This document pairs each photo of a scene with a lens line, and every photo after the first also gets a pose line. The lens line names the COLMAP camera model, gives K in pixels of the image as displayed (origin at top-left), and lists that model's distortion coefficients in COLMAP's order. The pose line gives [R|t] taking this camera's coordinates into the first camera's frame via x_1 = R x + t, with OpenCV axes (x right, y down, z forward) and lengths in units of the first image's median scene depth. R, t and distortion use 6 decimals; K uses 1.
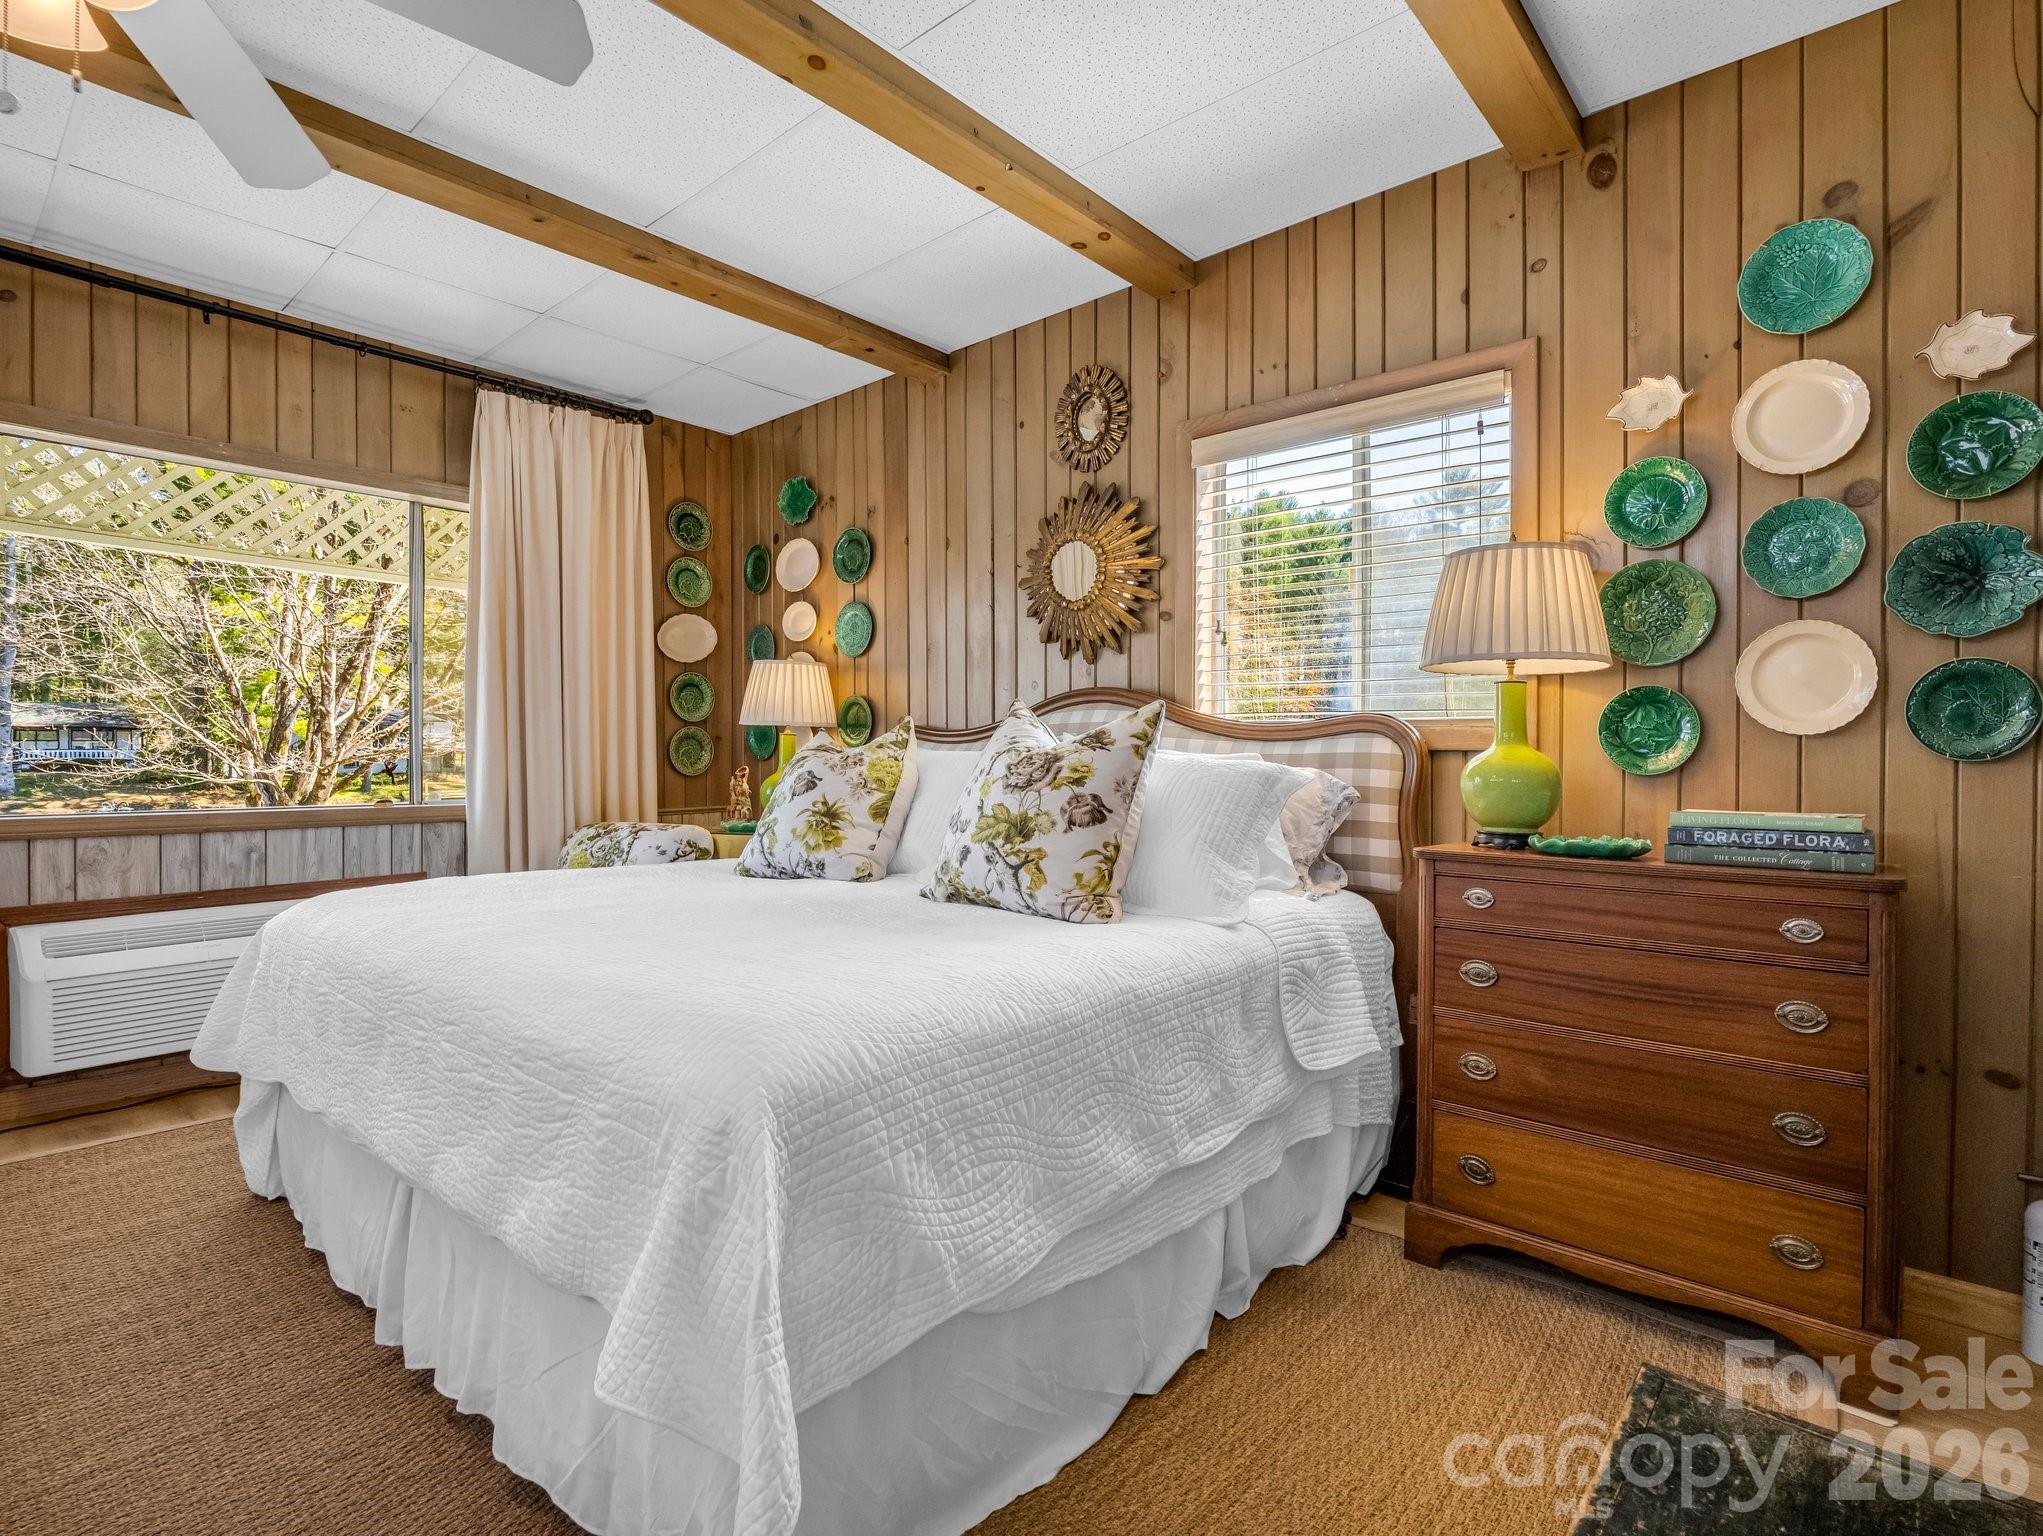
lens RADIAL K [[1007.7, 0, 1016.6], [0, 1007.7, 766.3], [0, 0, 1]] dist [-0.008746, -0.006315]
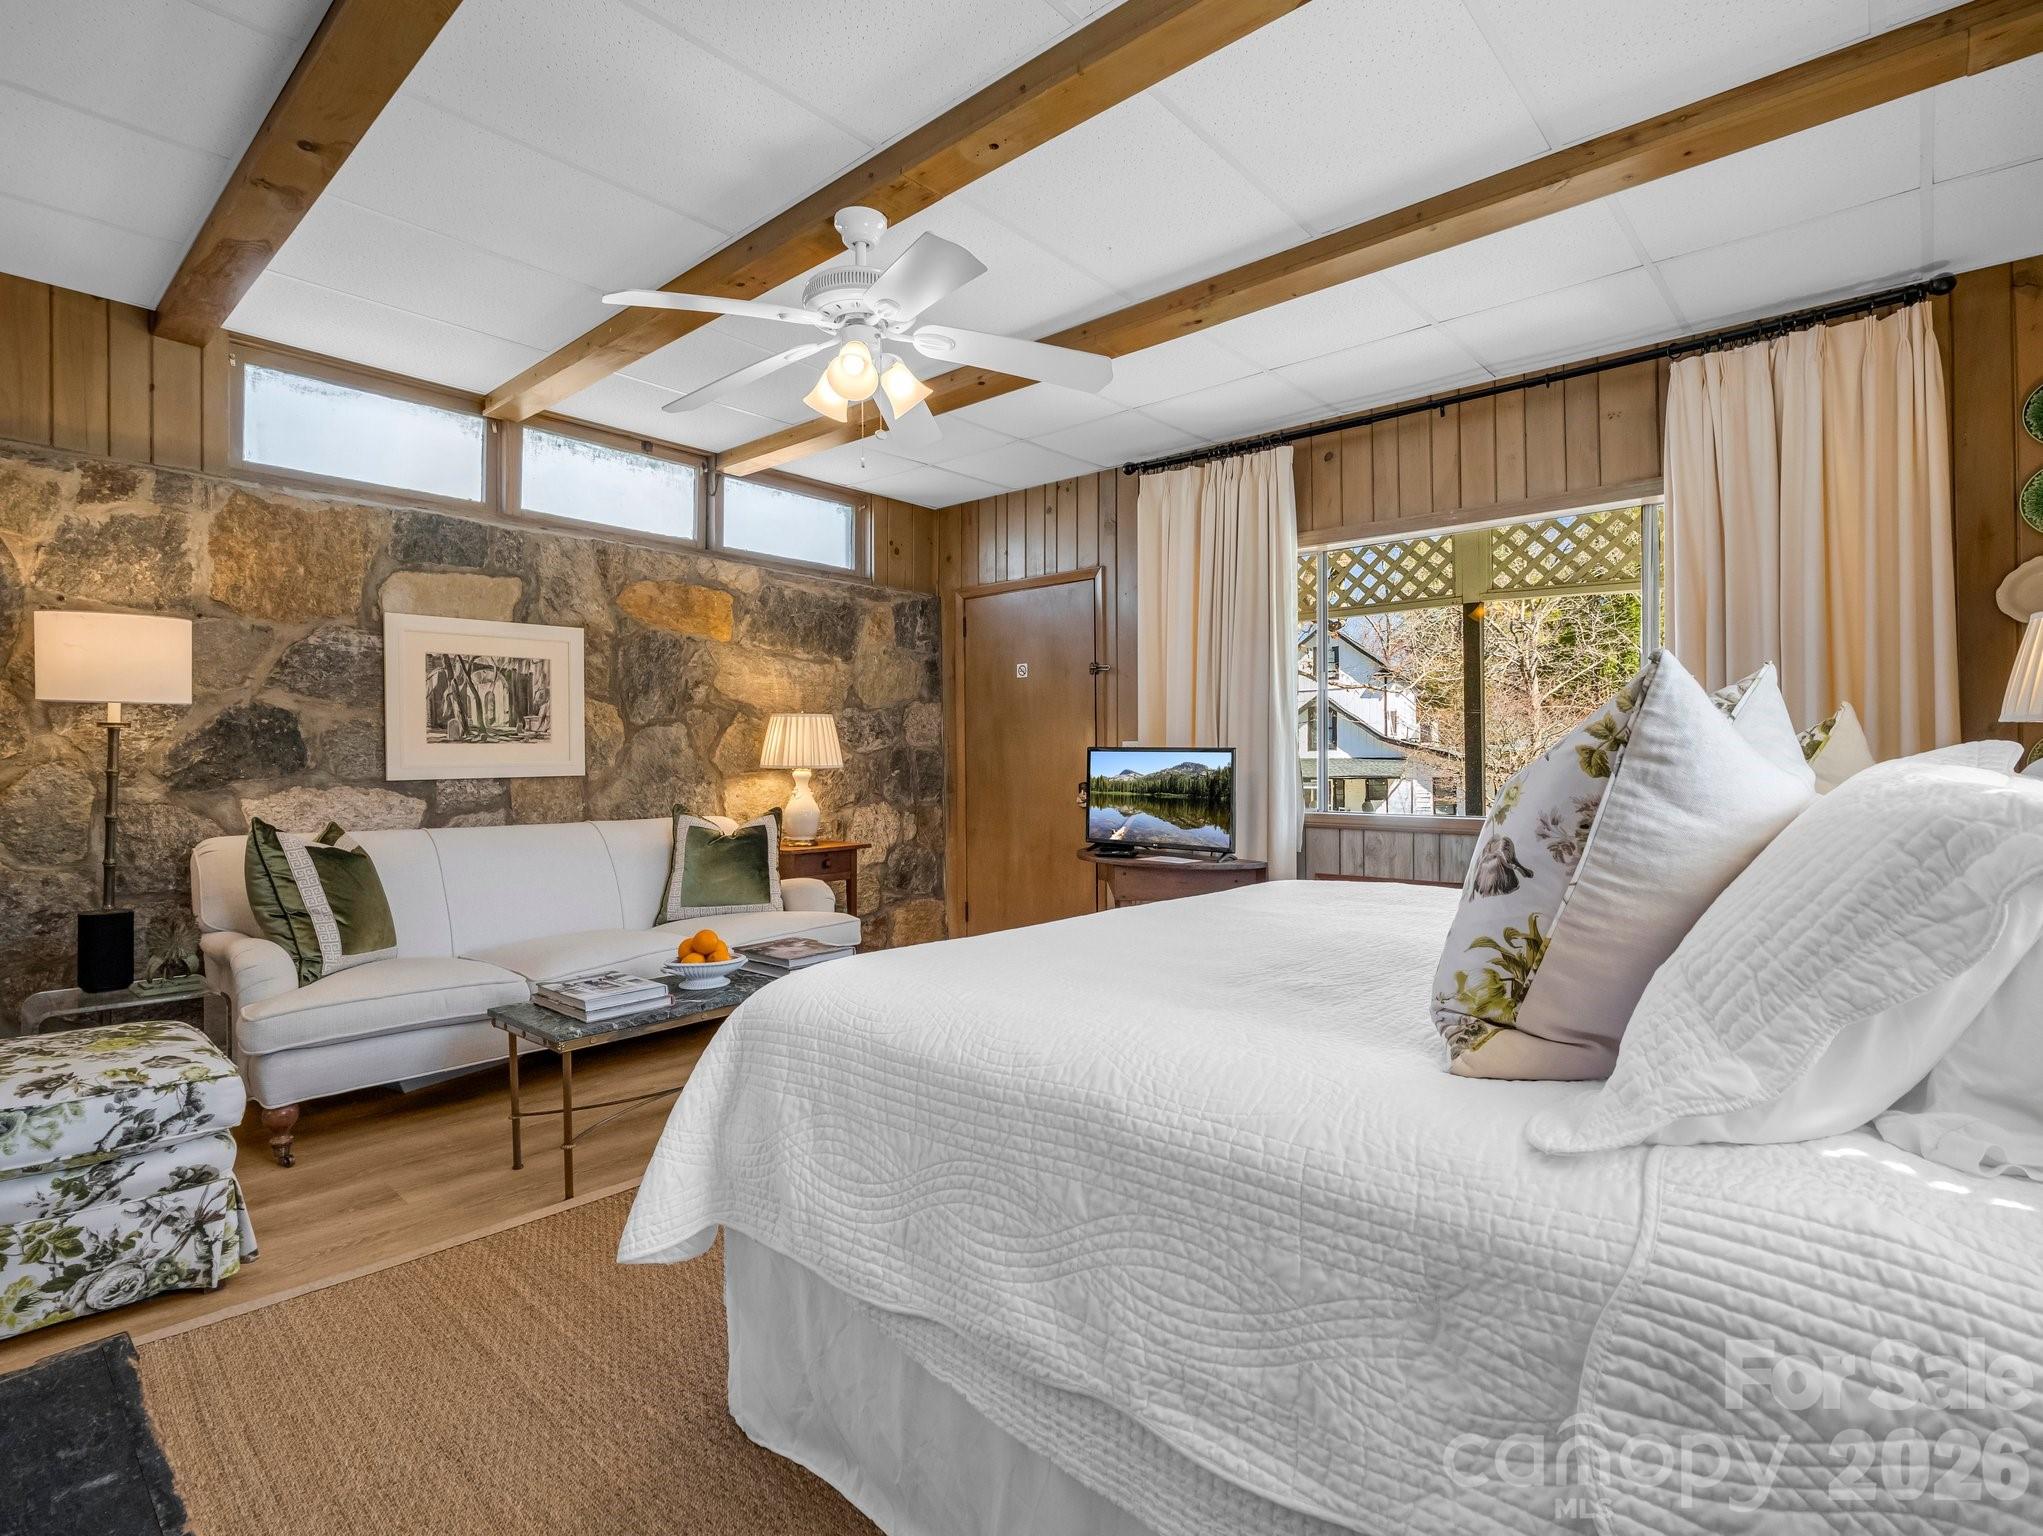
lens RADIAL K [[1007.7, 0, 1009.2], [0, 1007.7, 760.7], [0, 0, 1]] dist [-0.008746, -0.006315]
pose [[-0.009169, -0.008066, -0.999925, 0.454302], [-0.016641, 0.999830, -0.007913, -0.004520], [0.999819, 0.016567, -0.009302, 0.527408]]
